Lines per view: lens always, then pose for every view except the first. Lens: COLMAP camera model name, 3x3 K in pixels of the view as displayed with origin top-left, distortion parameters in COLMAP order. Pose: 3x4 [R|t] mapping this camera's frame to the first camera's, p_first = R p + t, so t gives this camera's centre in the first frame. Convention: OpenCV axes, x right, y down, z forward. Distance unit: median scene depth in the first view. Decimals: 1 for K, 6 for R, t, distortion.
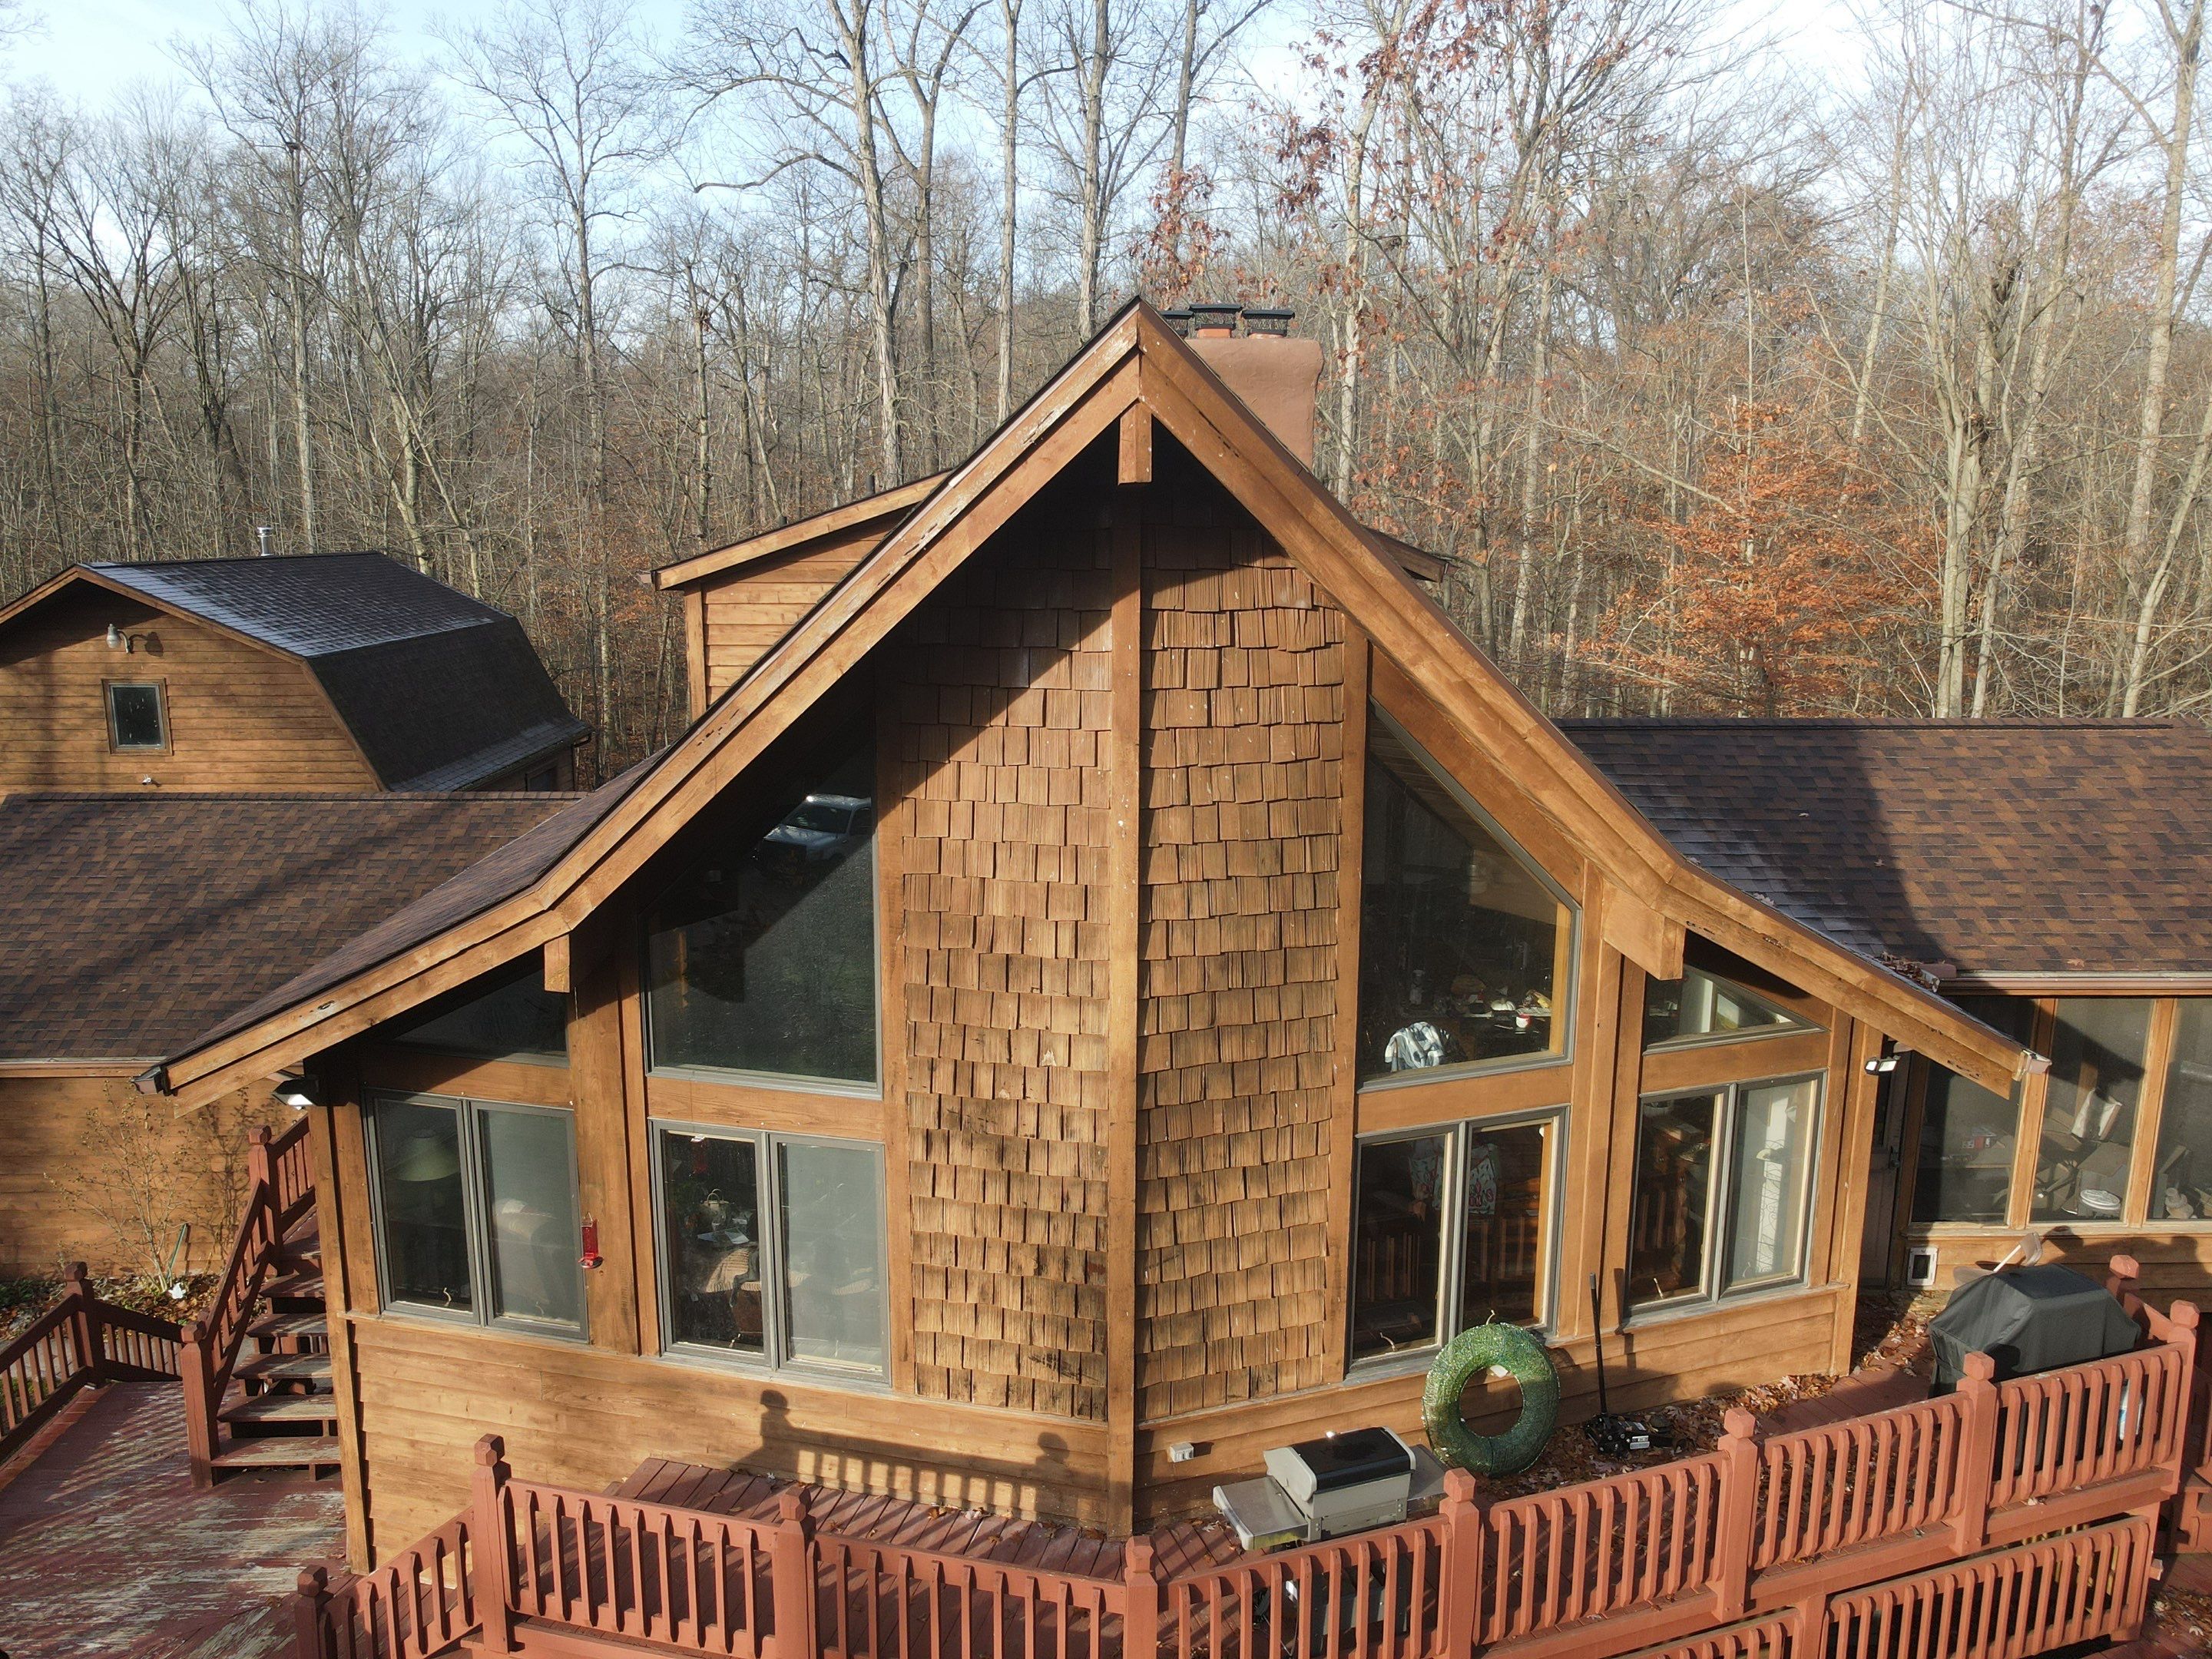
lens RADIAL K [[1610.0, 0, 1106.0], [0, 1610.0, 829.5], [0, 0, 1]] dist [0.001356, 0.002400]
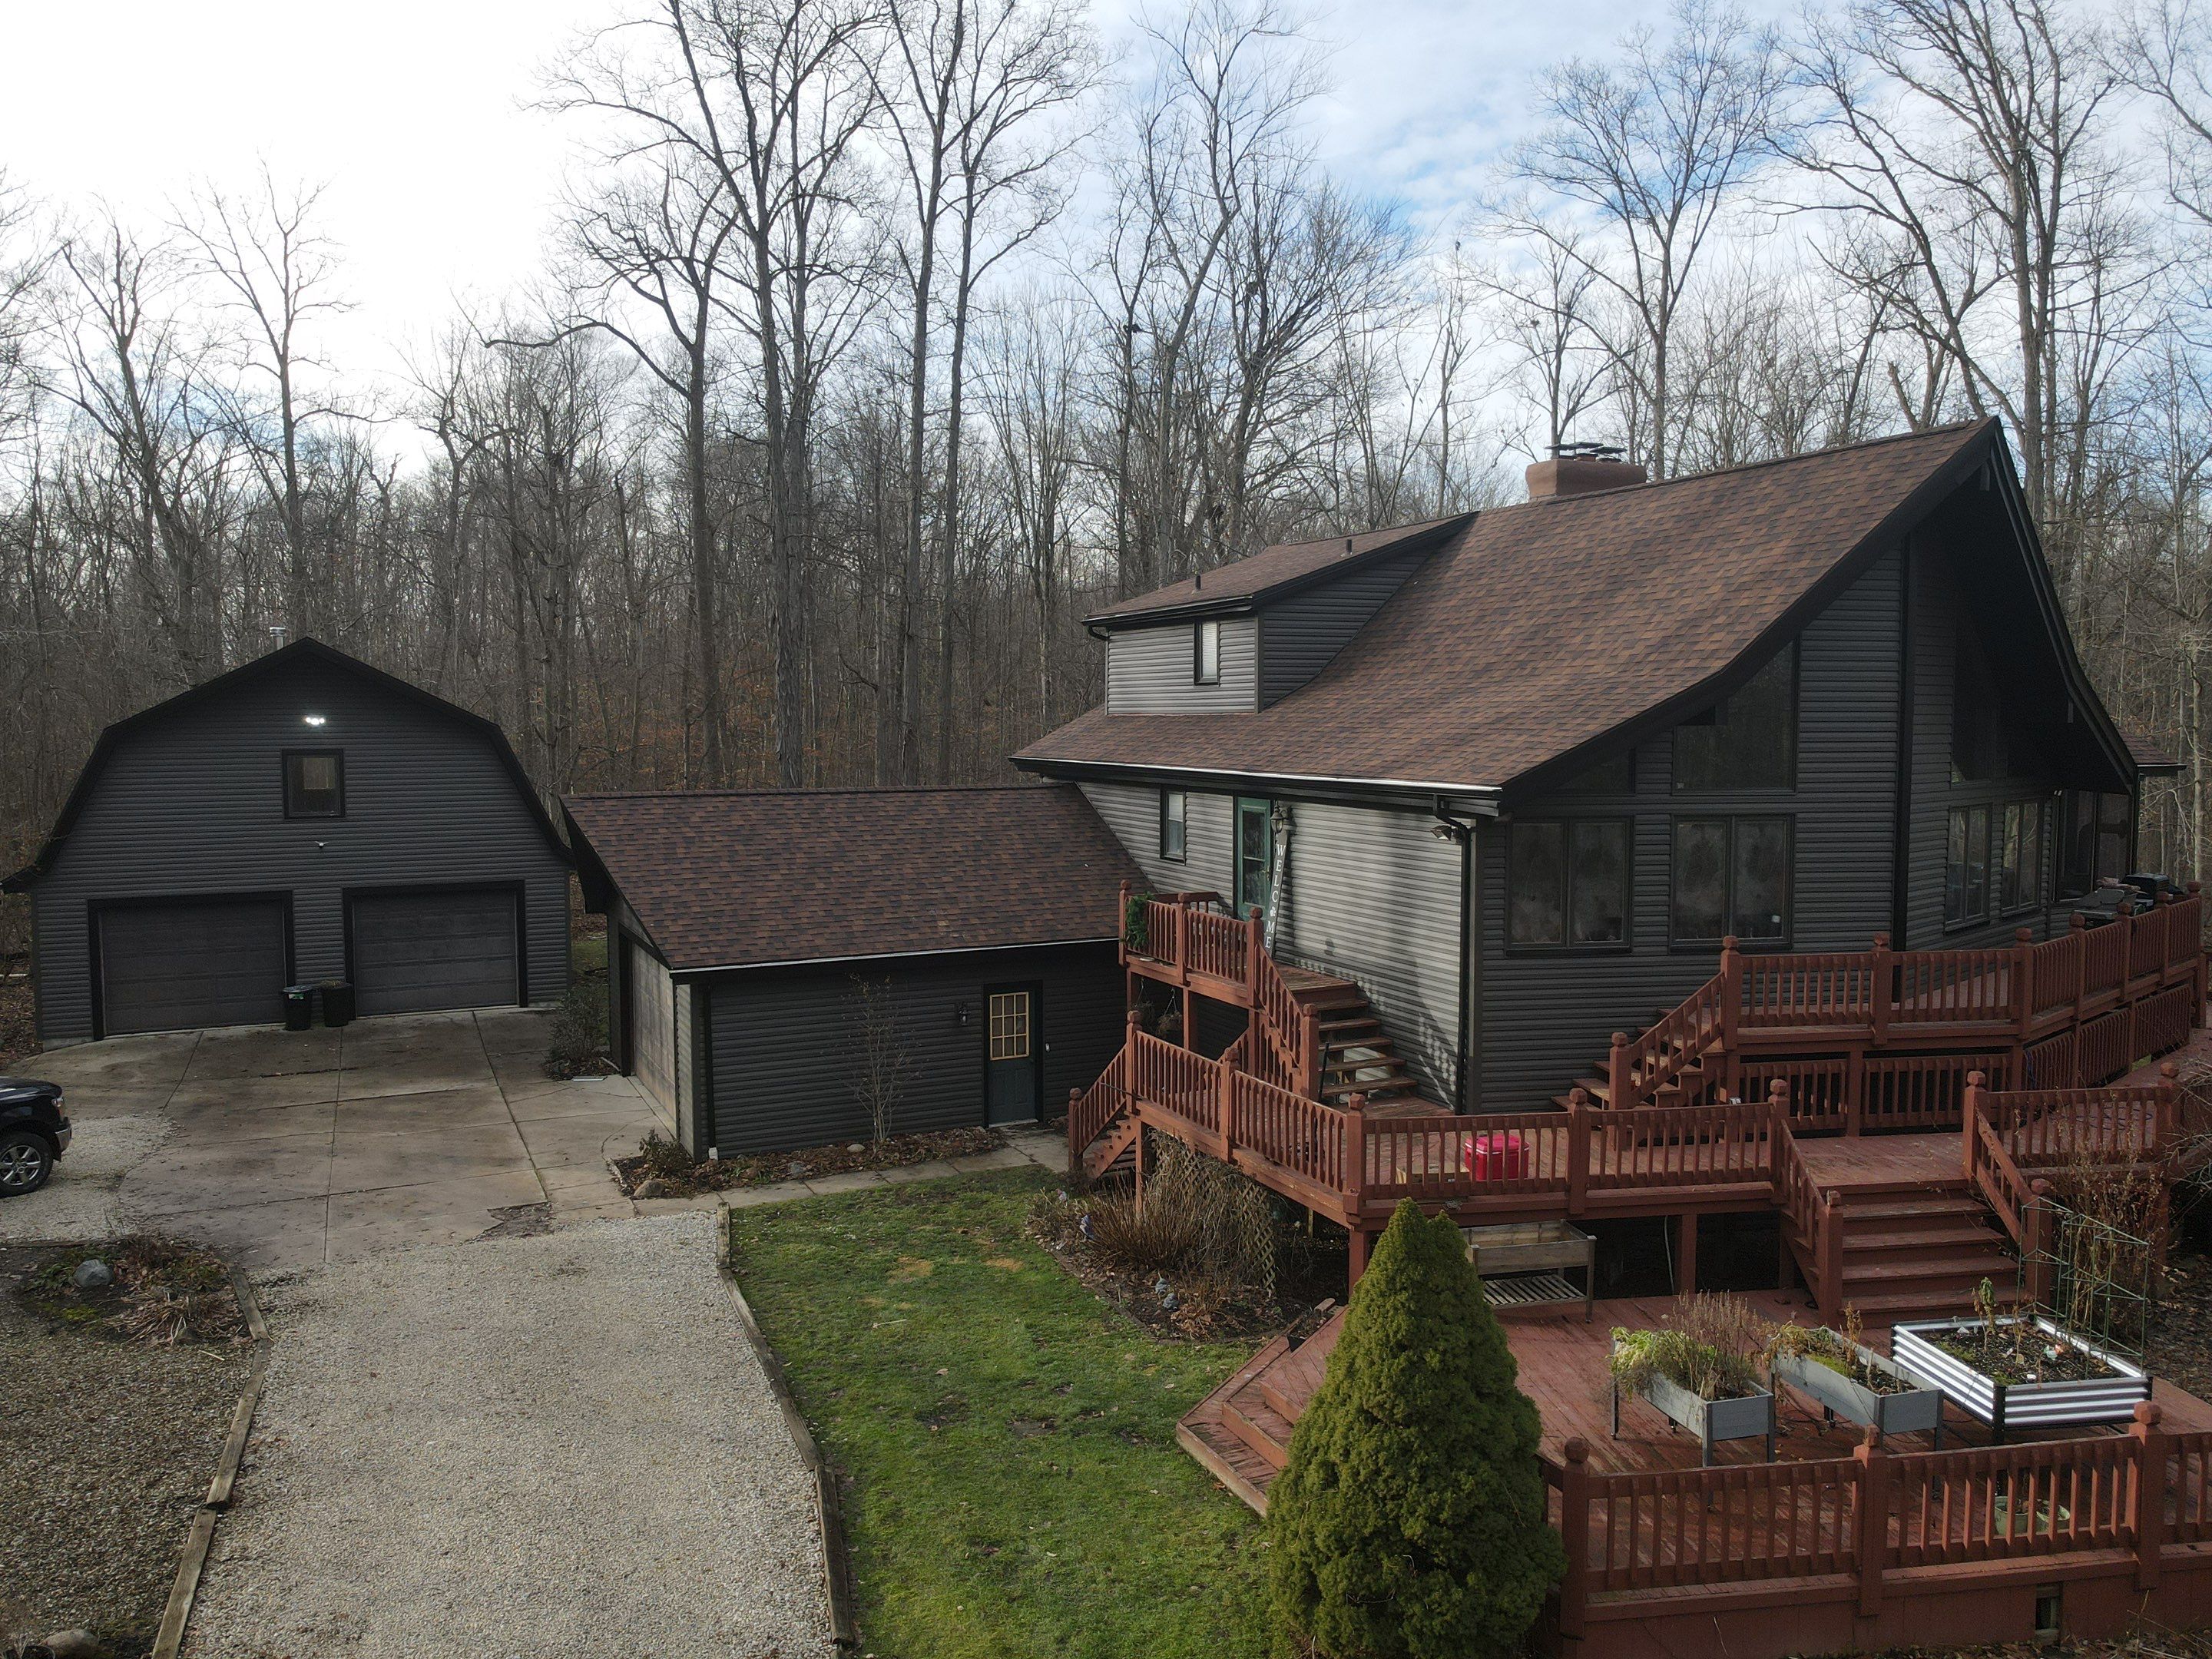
lens RADIAL K [[1610.0, 0, 1106.0], [0, 1610.0, 829.5], [0, 0, 1]] dist [0.001356, 0.002400]
pose [[0.911261, -0.035582, 0.410289, -1.678697], [0.084141, 0.991331, -0.100907, 0.326280], [-0.403142, 0.126475, 0.906356, -0.475883]]
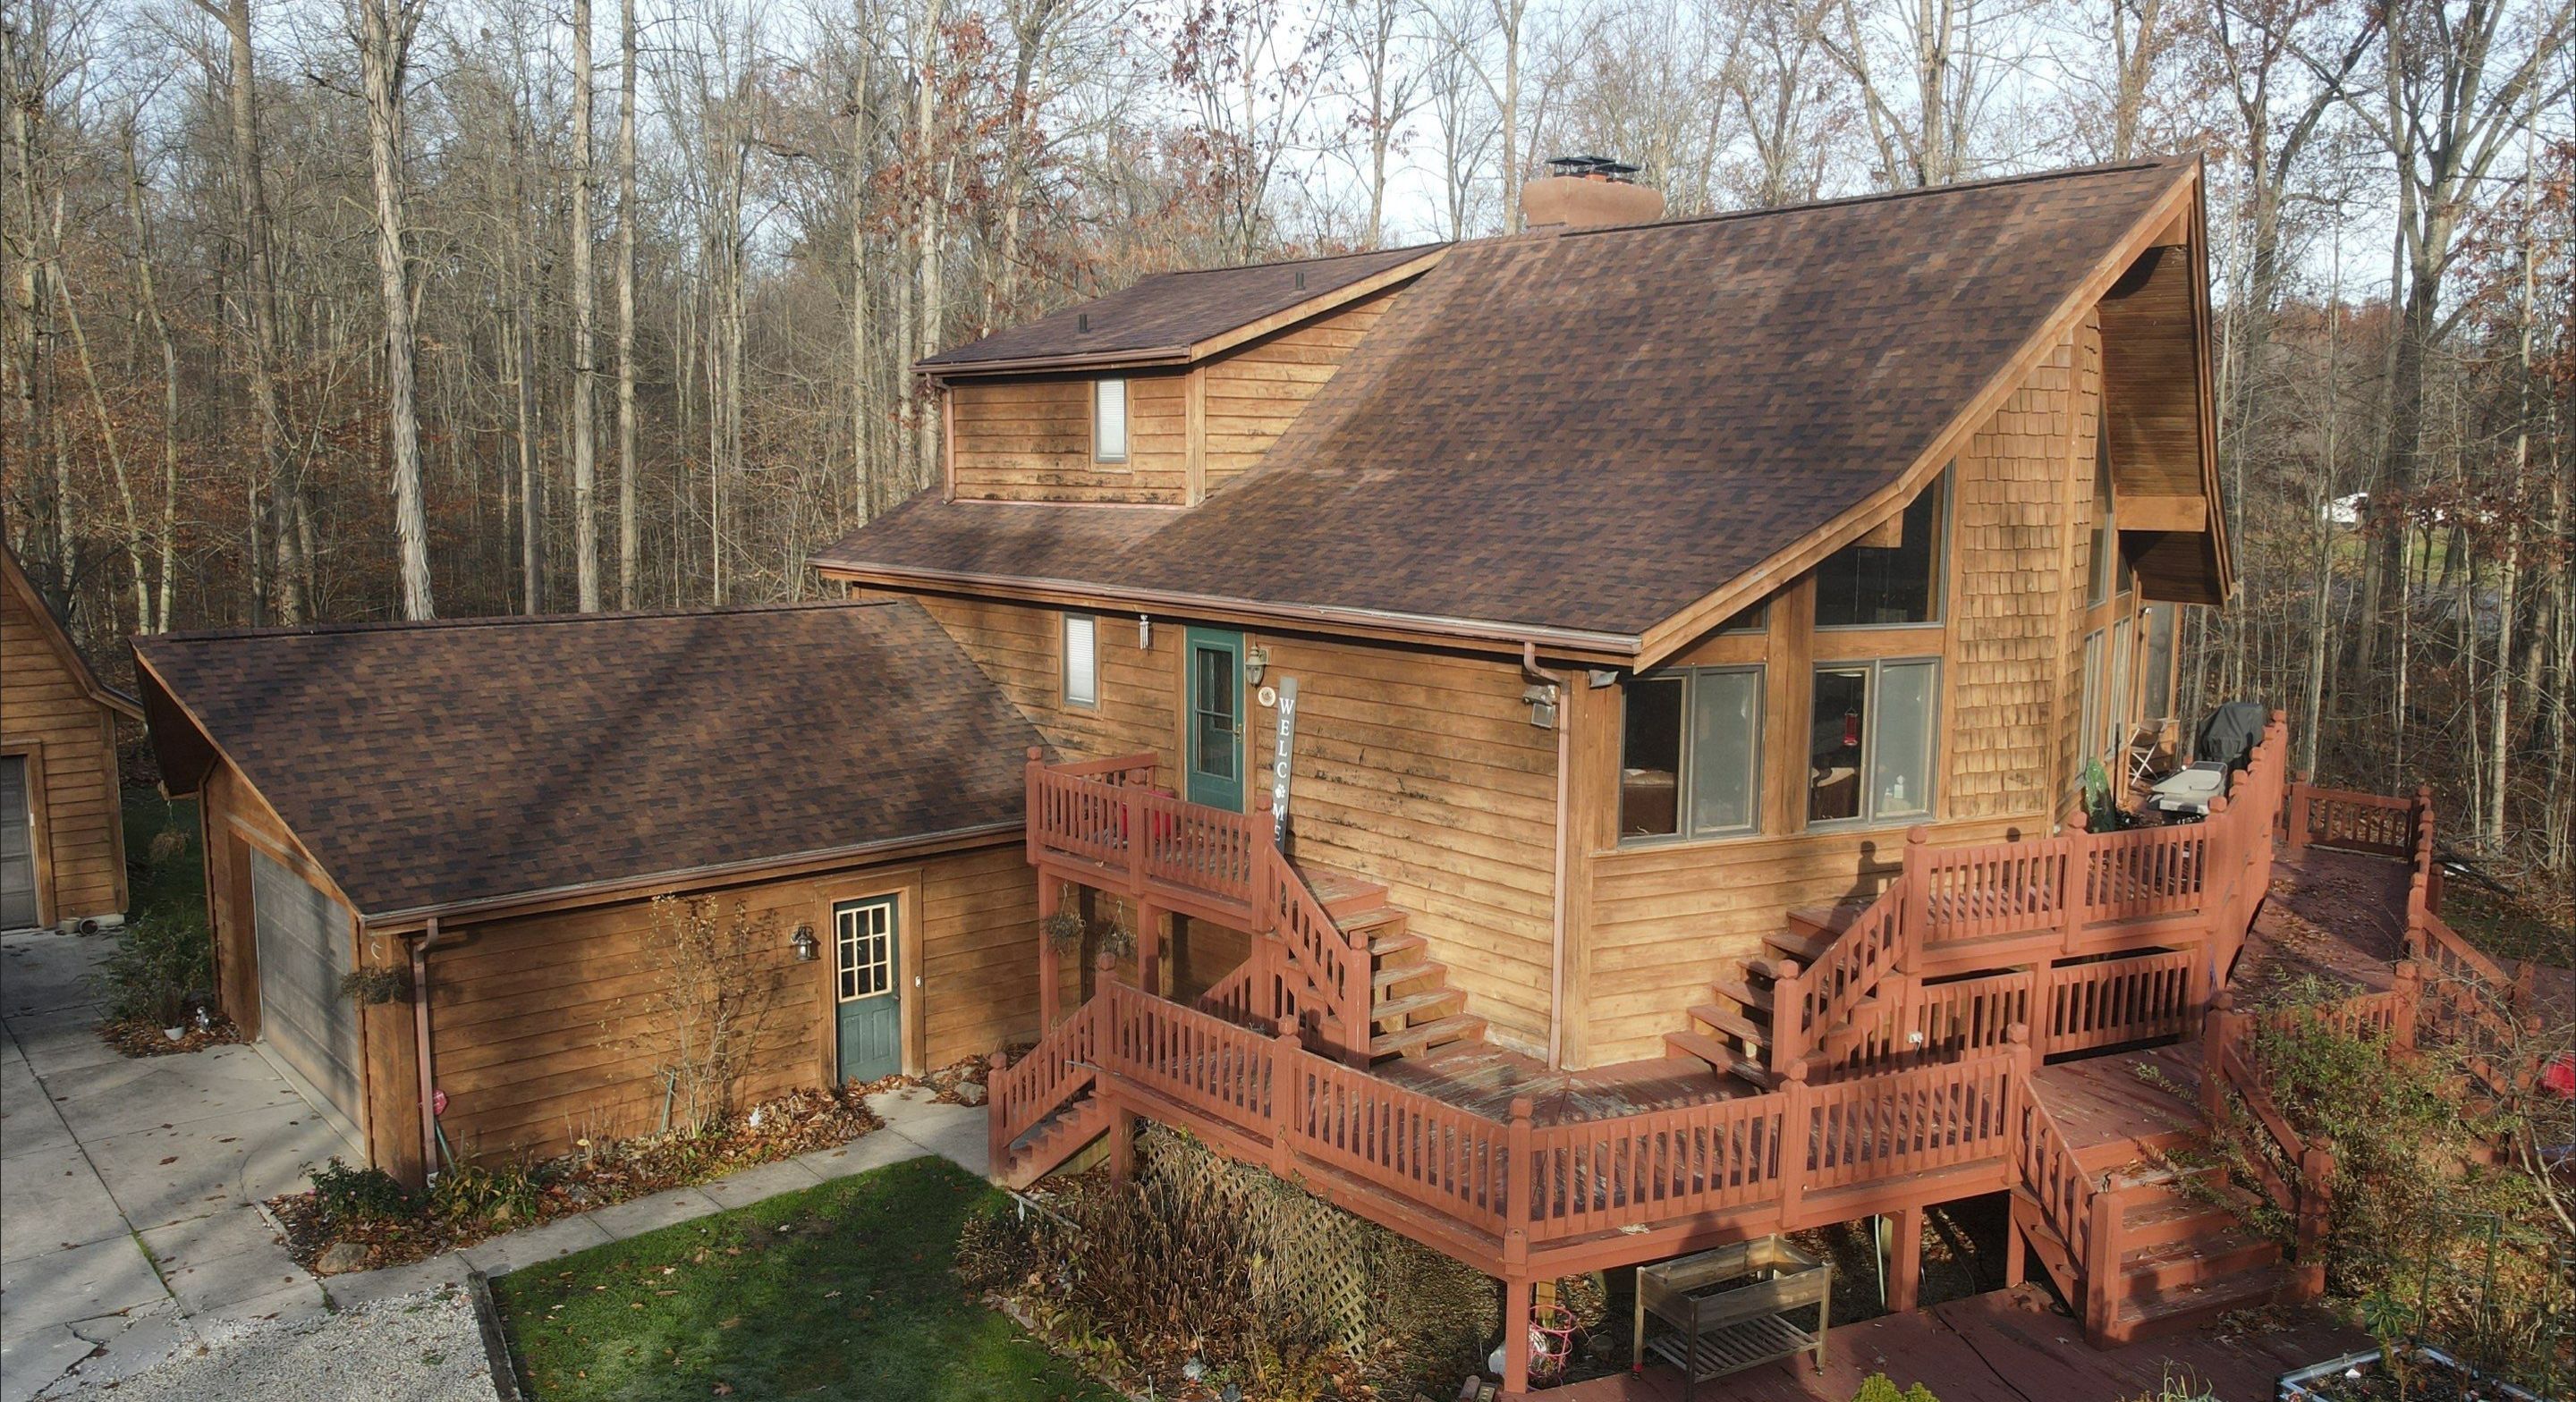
lens RADIAL K [[1899.6, 0, 1288.0], [0, 1899.6, 701.0], [0, 0, 1]] dist [-0.009116, -0.002583]
pose [[0.769771, -0.082063, 0.633023, -1.739021], [0.120182, 0.992598, -0.017466, 0.183179], [-0.626905, 0.089523, 0.773936, -0.051046]]
